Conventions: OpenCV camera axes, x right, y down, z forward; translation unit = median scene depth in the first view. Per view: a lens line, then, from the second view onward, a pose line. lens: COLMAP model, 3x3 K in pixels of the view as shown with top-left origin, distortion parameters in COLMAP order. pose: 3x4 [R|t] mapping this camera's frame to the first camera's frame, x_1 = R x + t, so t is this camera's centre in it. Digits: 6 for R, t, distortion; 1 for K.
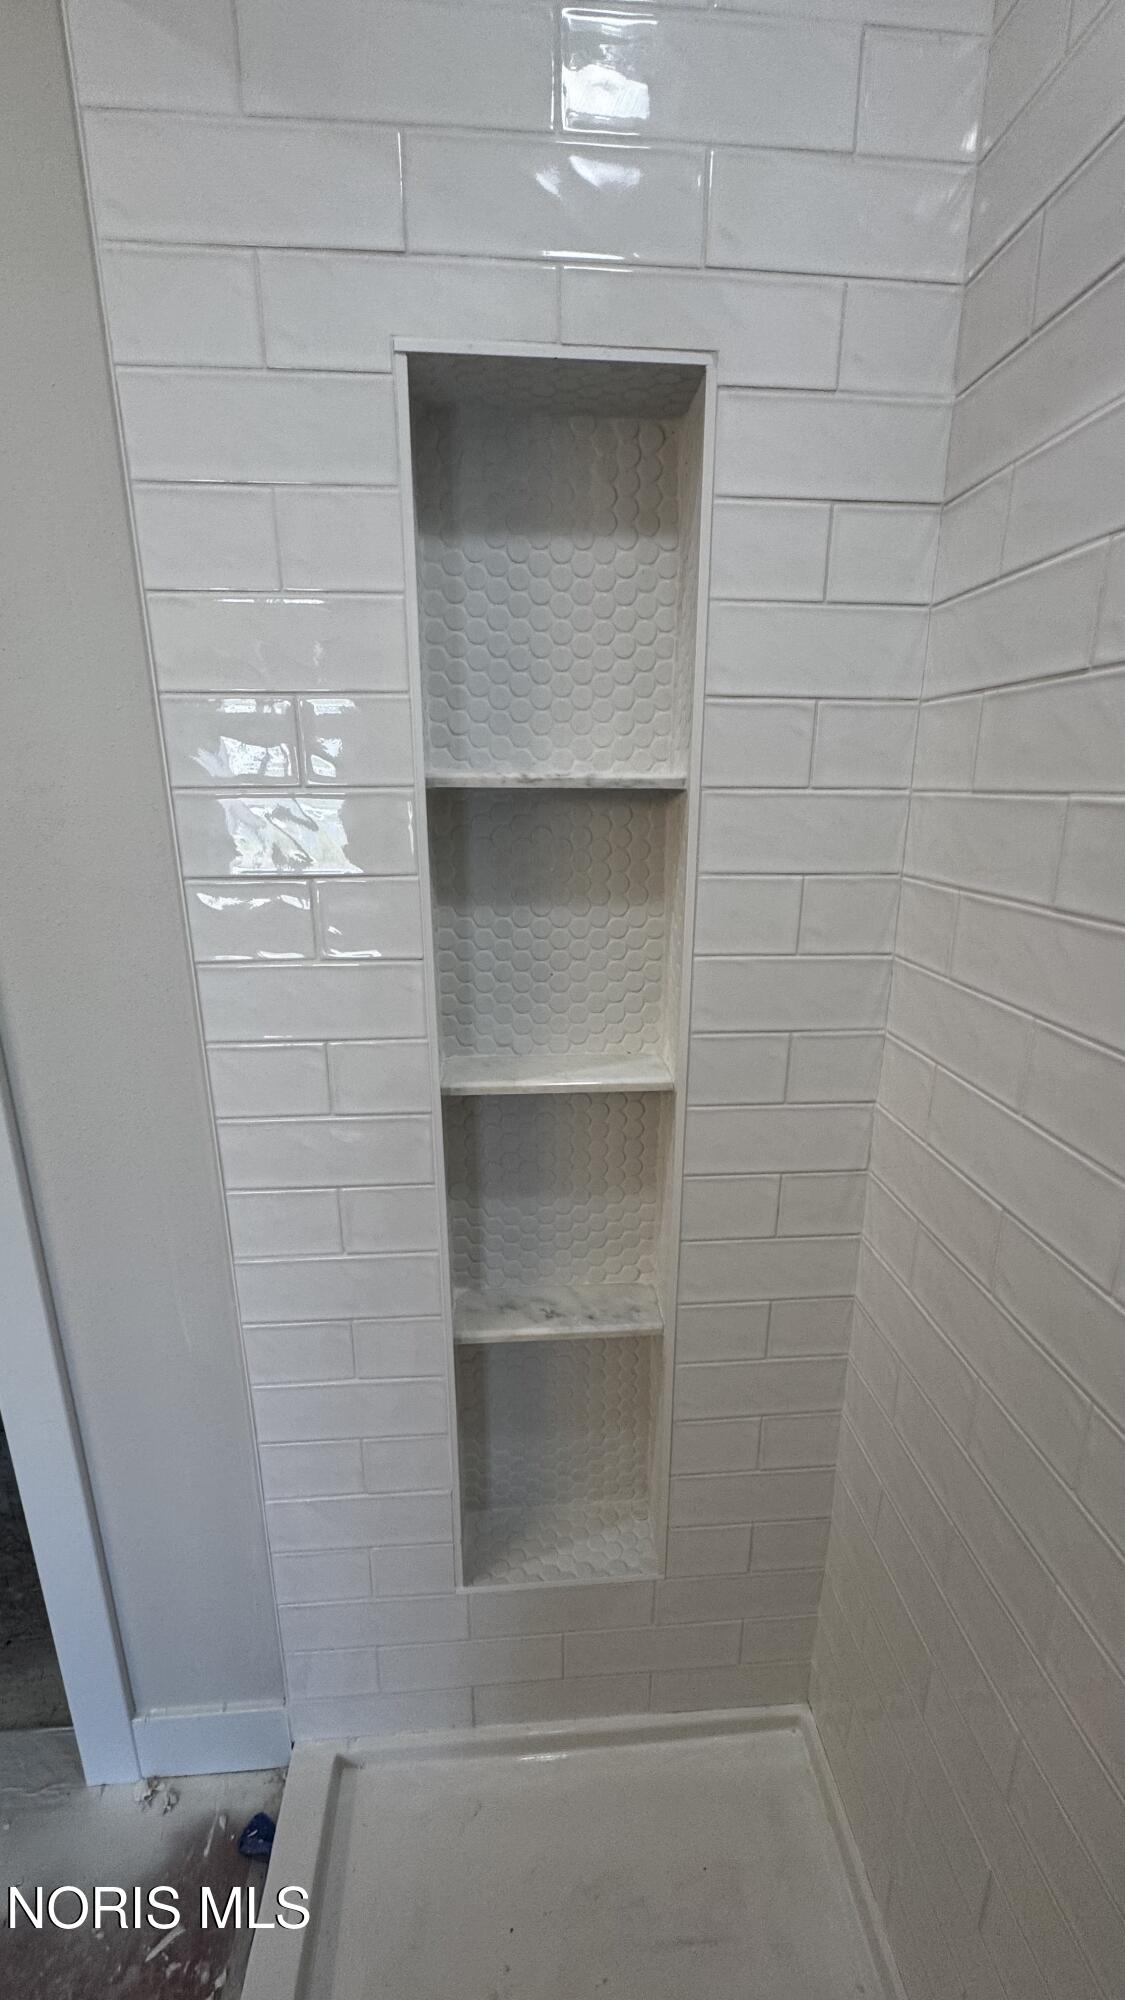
lens RADIAL K [[798.8, 0, 562.2], [0, 798.8, 1003.9], [0, 0, 1]] dist [0.000361, 0.000805]
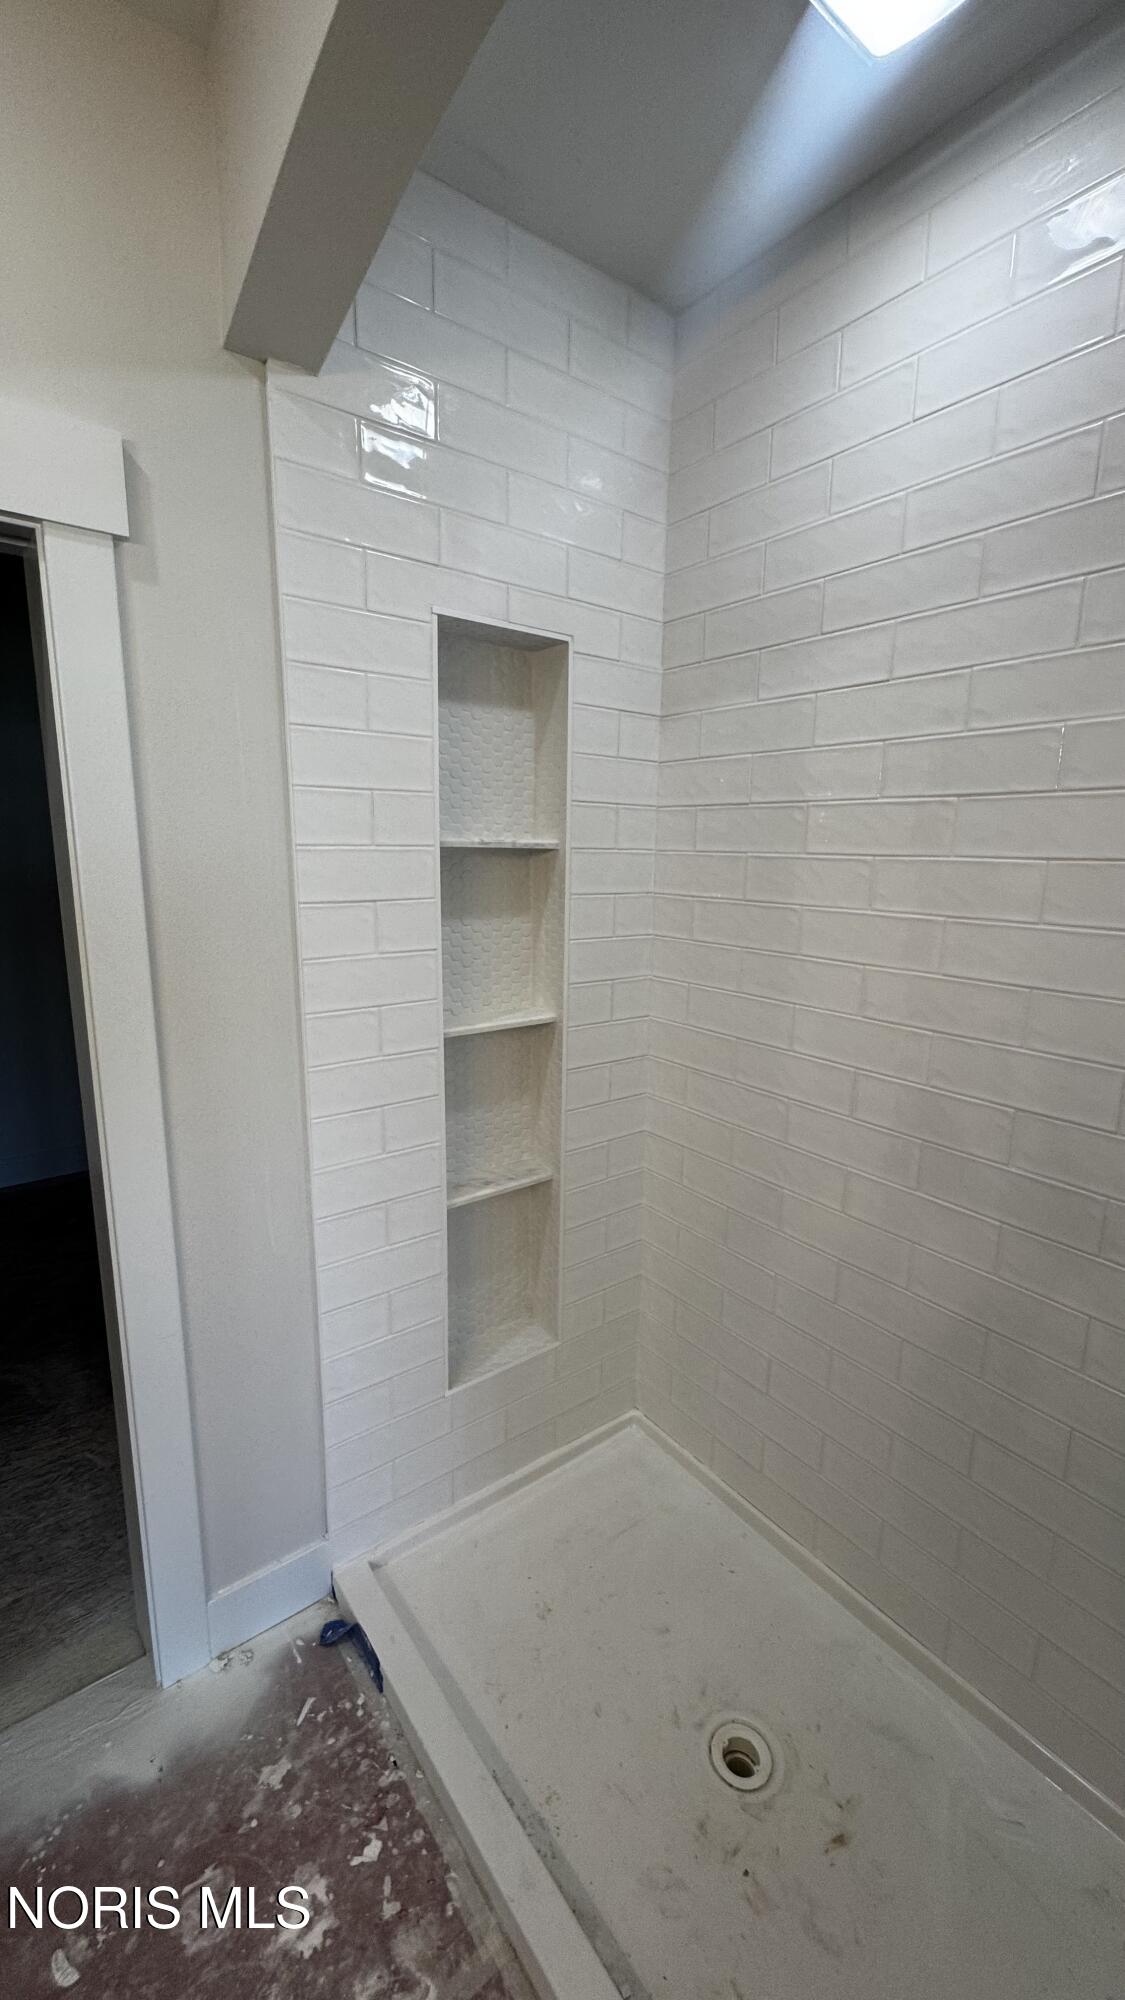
lens RADIAL K [[798.8, 0, 559.3], [0, 798.8, 1001.6], [0, 0, 1]] dist [0.000361, 0.000805]
pose [[0.839957, -0.092330, 0.534741, -0.839213], [0.130960, 0.990782, -0.034636, 0.137740], [-0.526614, 0.099122, 0.844306, -0.498542]]
